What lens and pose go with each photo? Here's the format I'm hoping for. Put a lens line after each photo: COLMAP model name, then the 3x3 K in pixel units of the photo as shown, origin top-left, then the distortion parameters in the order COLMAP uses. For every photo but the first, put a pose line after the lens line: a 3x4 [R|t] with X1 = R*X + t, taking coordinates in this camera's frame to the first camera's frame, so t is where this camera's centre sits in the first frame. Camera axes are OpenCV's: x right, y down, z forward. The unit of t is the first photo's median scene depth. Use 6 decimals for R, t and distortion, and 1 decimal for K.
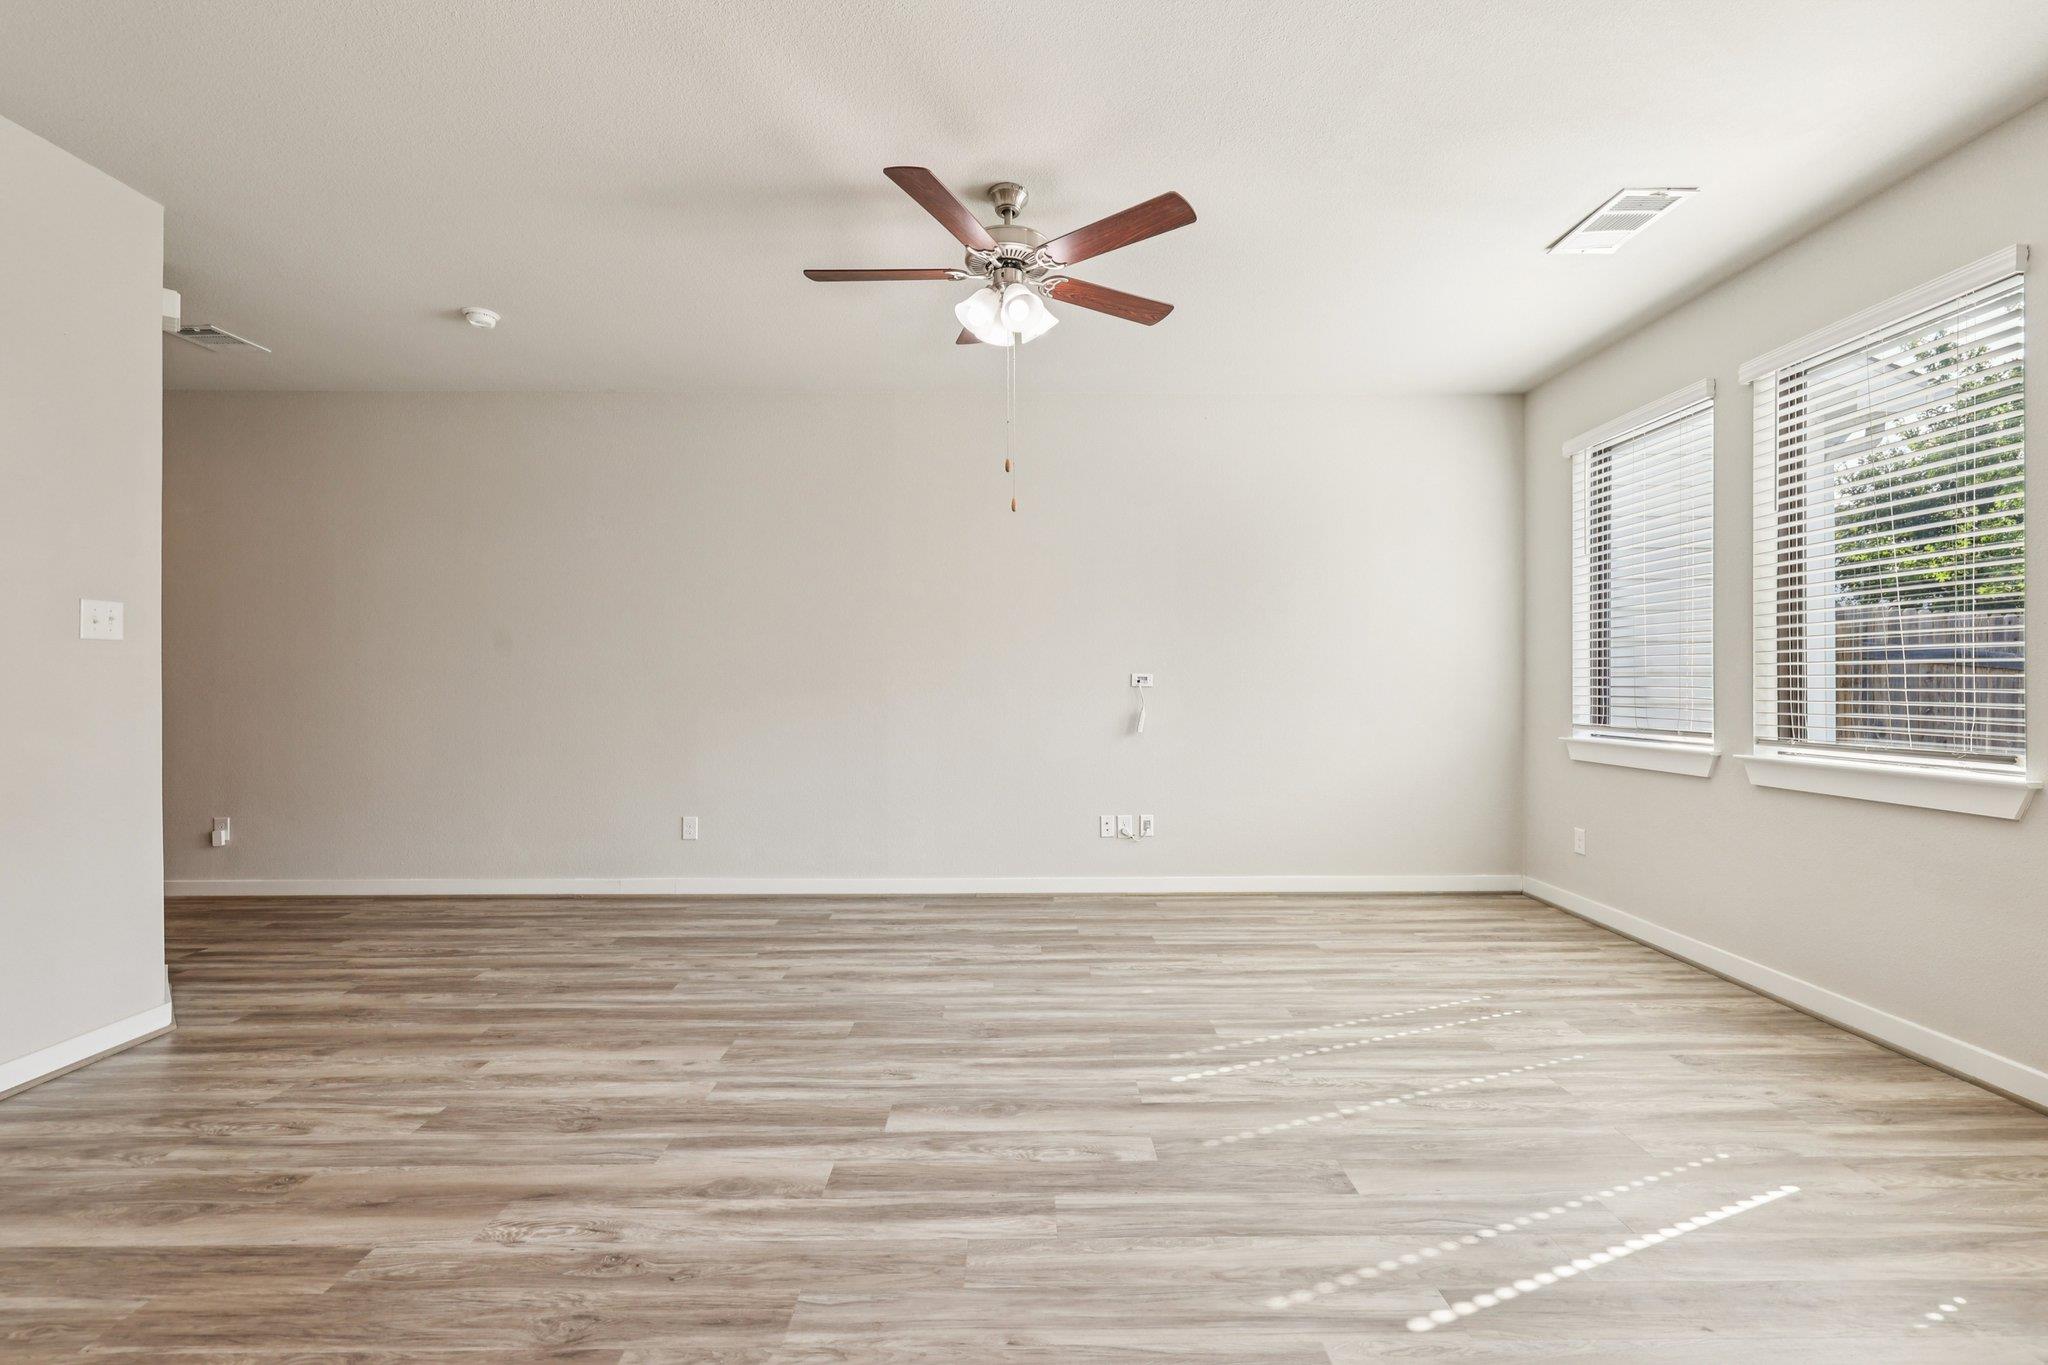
lens RADIAL K [[863.0, 0, 1028.0], [0, 863.0, 675.3], [0, 0, 1]] dist [-0.002067, 0.000670]
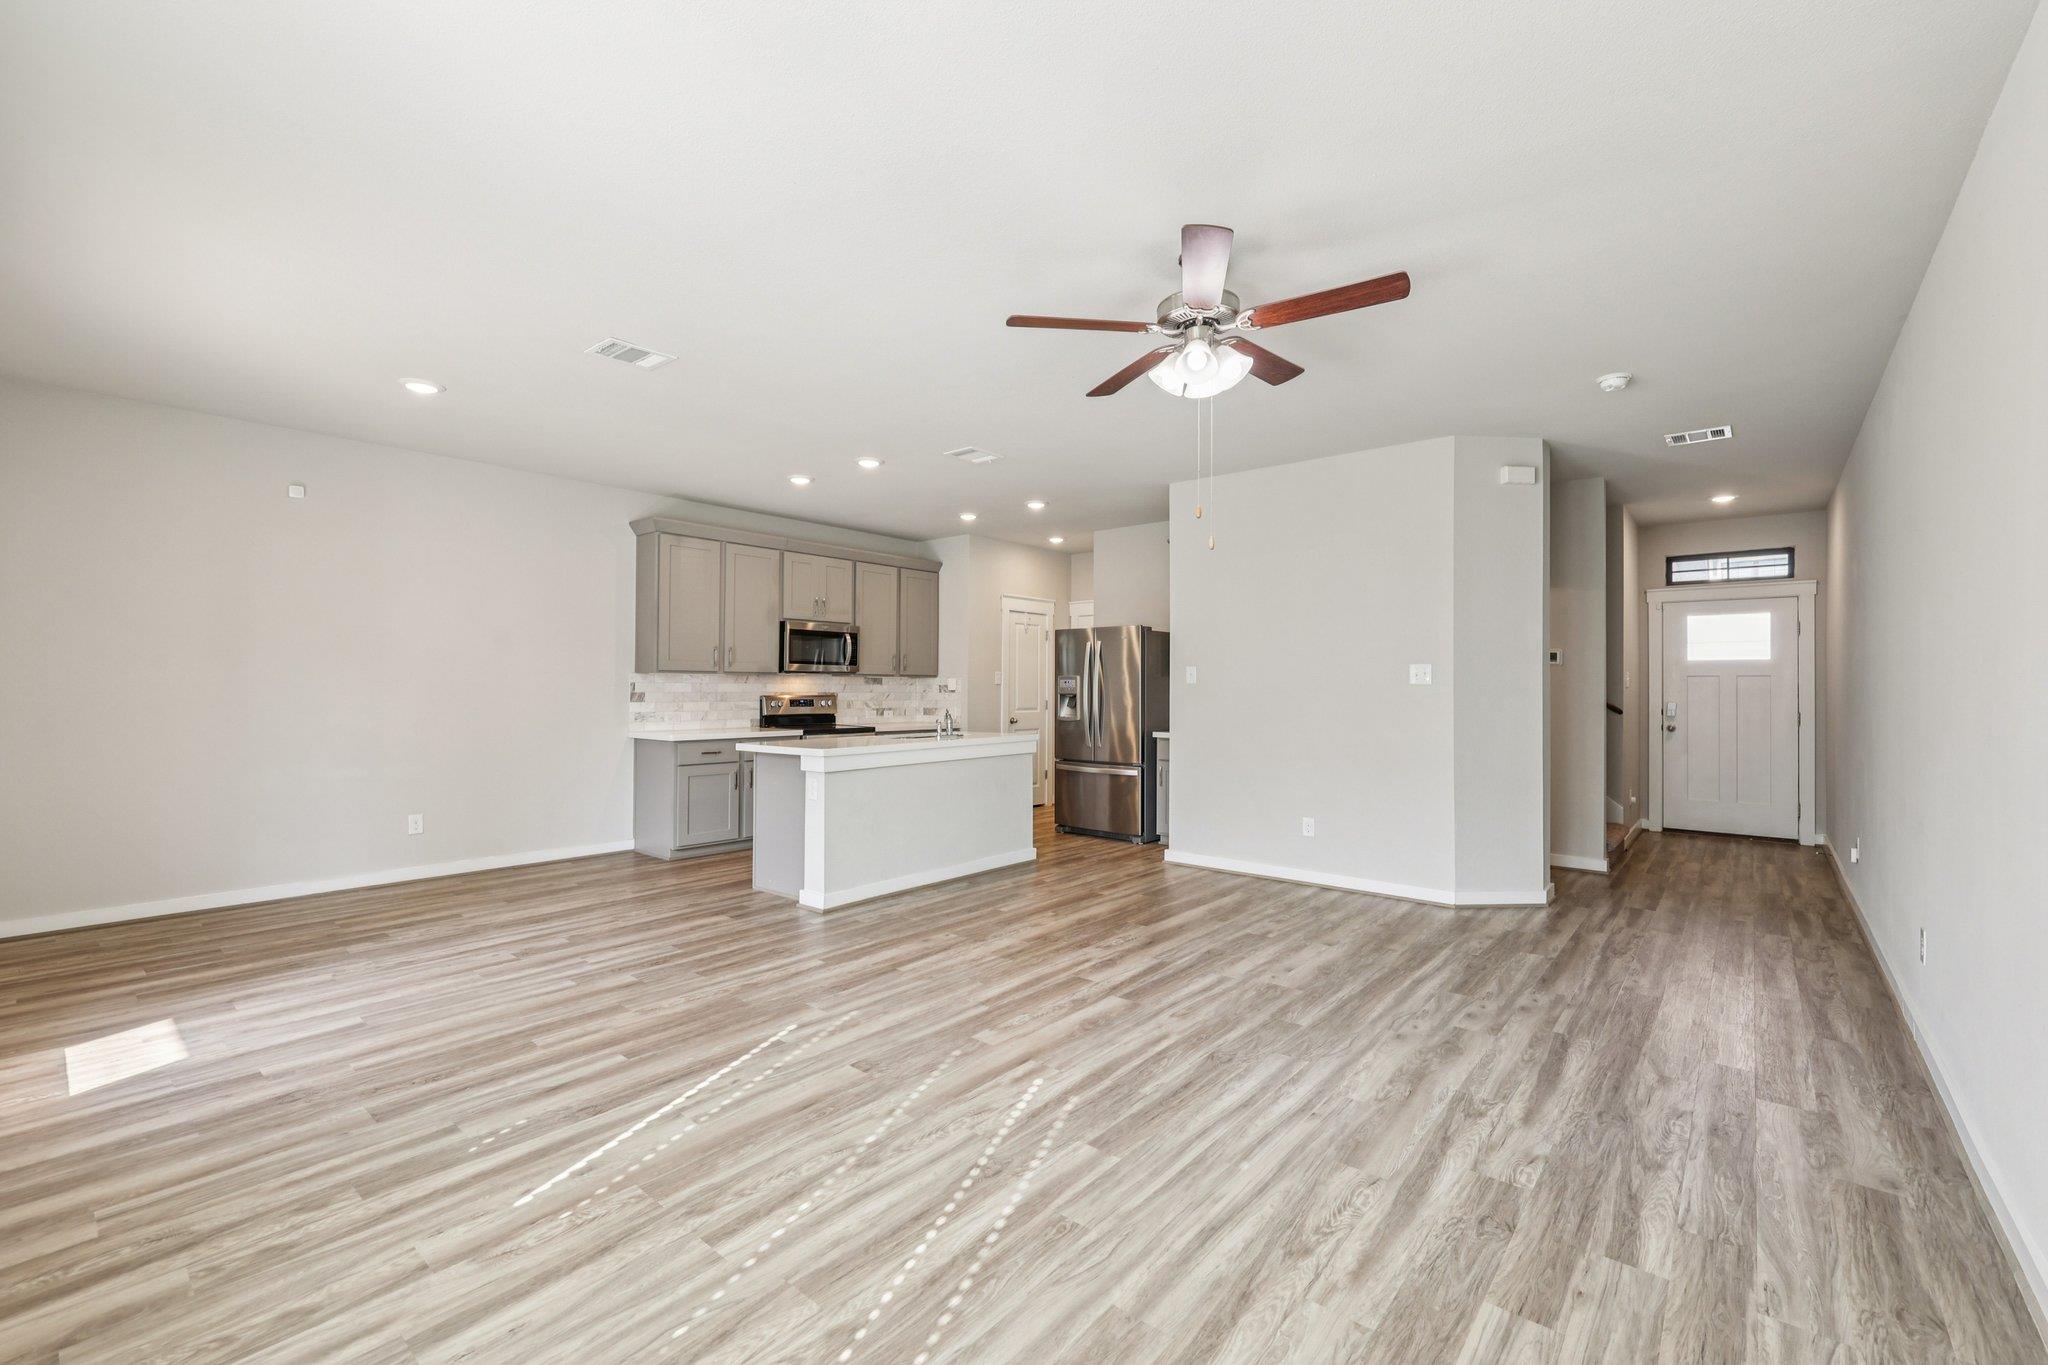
lens RADIAL K [[863.0, 0, 1016.7], [0, 863.0, 678.3], [0, 0, 1]] dist [-0.002067, 0.000670]
pose [[-0.661237, -0.012090, -0.750079, 0.922926], [0.000368, 0.999865, -0.016441, -0.021168], [0.750177, -0.011147, -0.661143, 1.553881]]
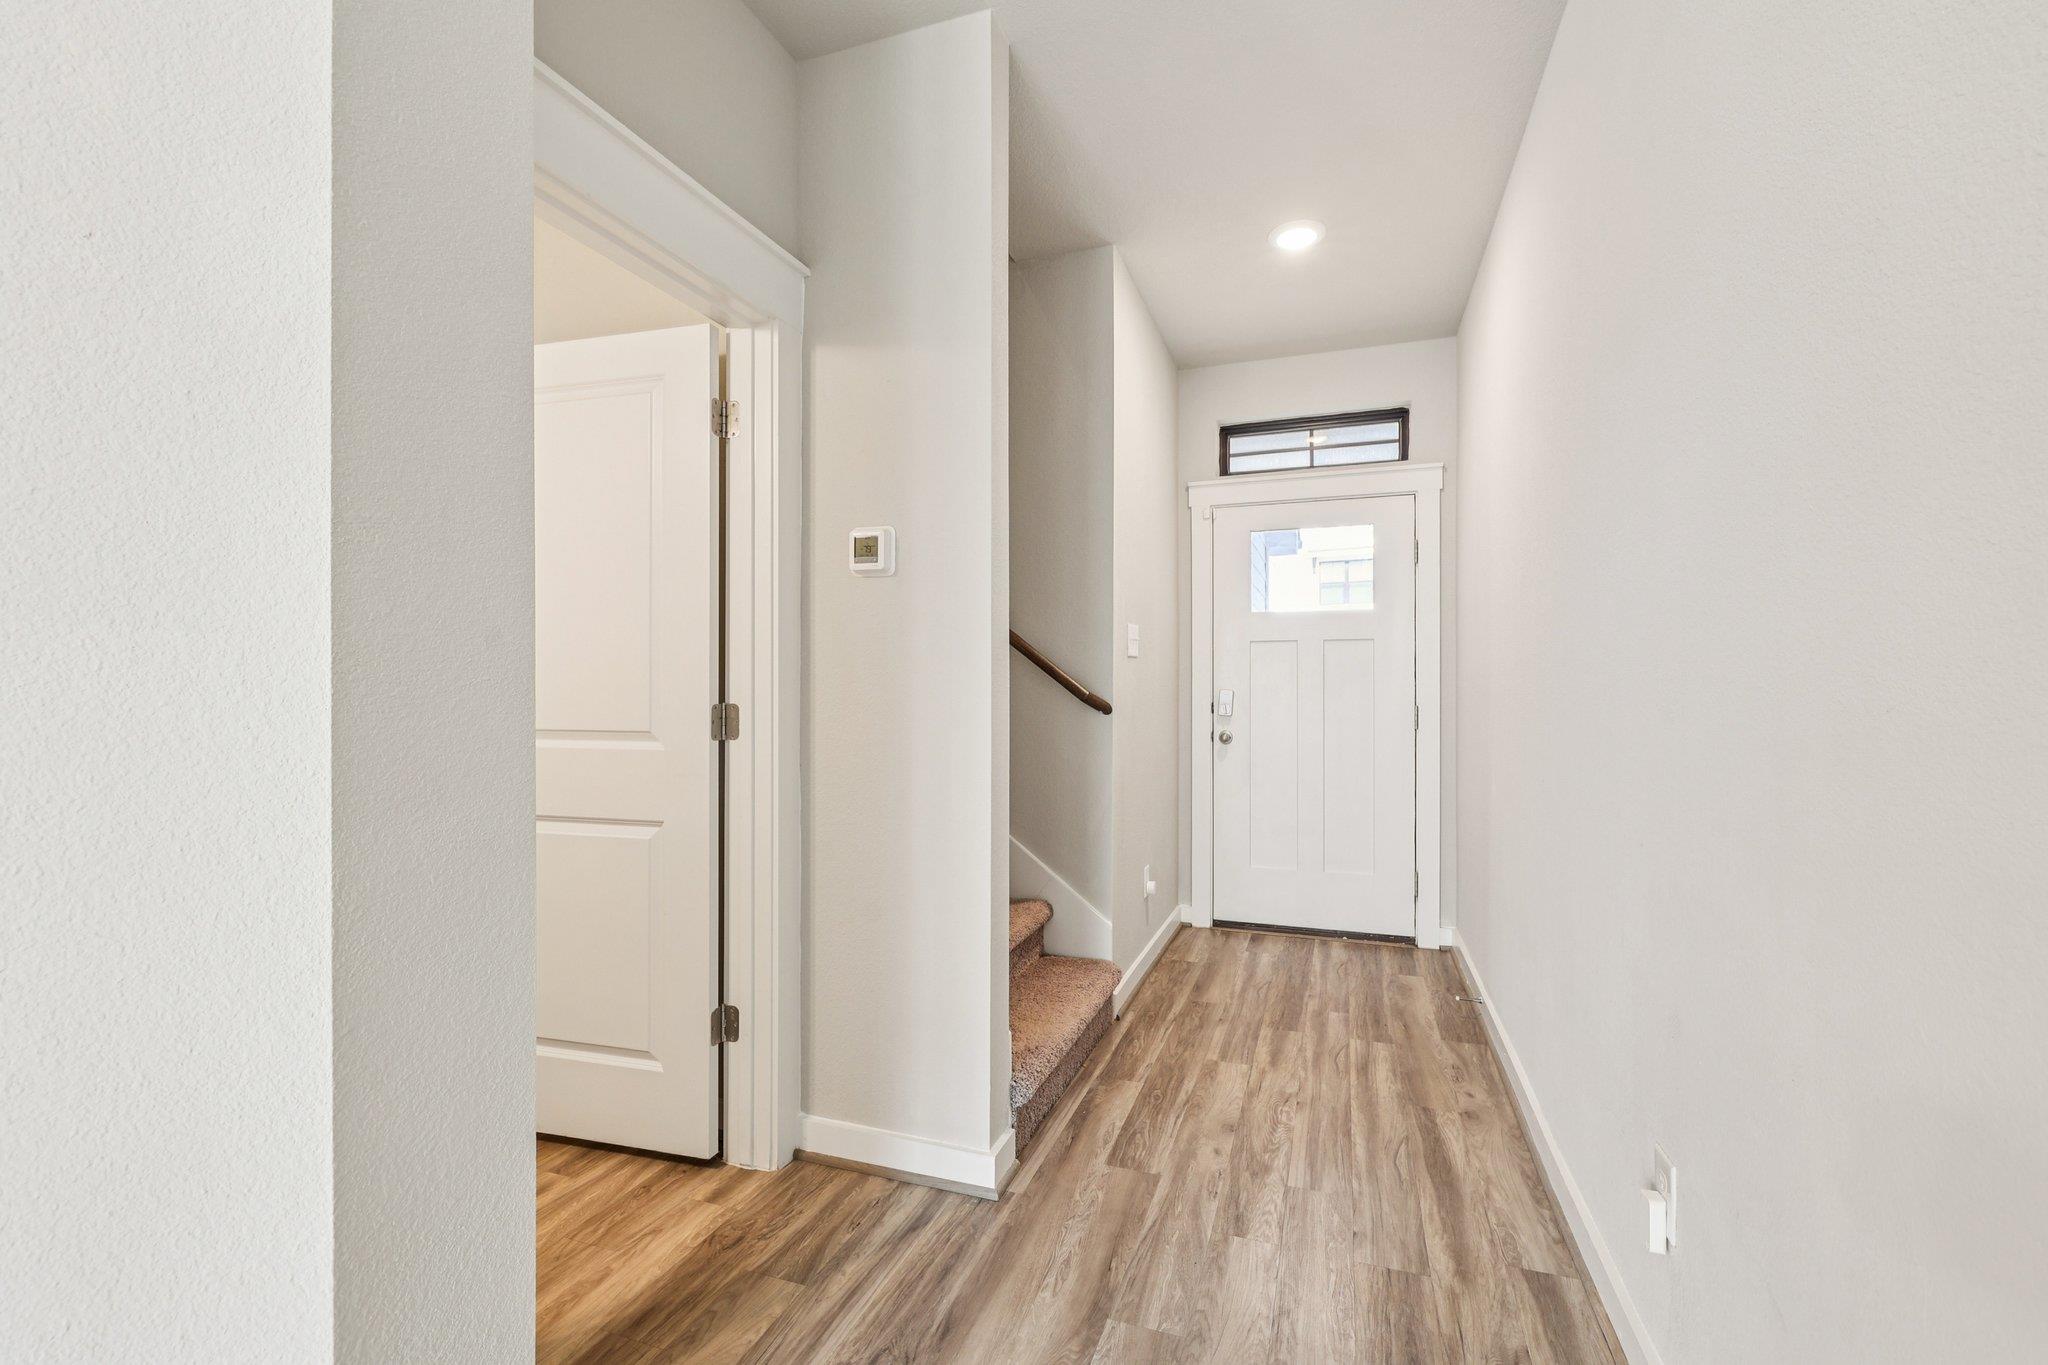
lens RADIAL K [[863.0, 0, 1028.7], [0, 863.0, 687.0], [0, 0, 1]] dist [-0.002067, 0.000670]
pose [[-0.357471, -0.003605, -0.933917, 0.733899], [0.007752, 0.999947, -0.006827, -0.017615], [0.933892, -0.009681, -0.357424, 1.550246]]
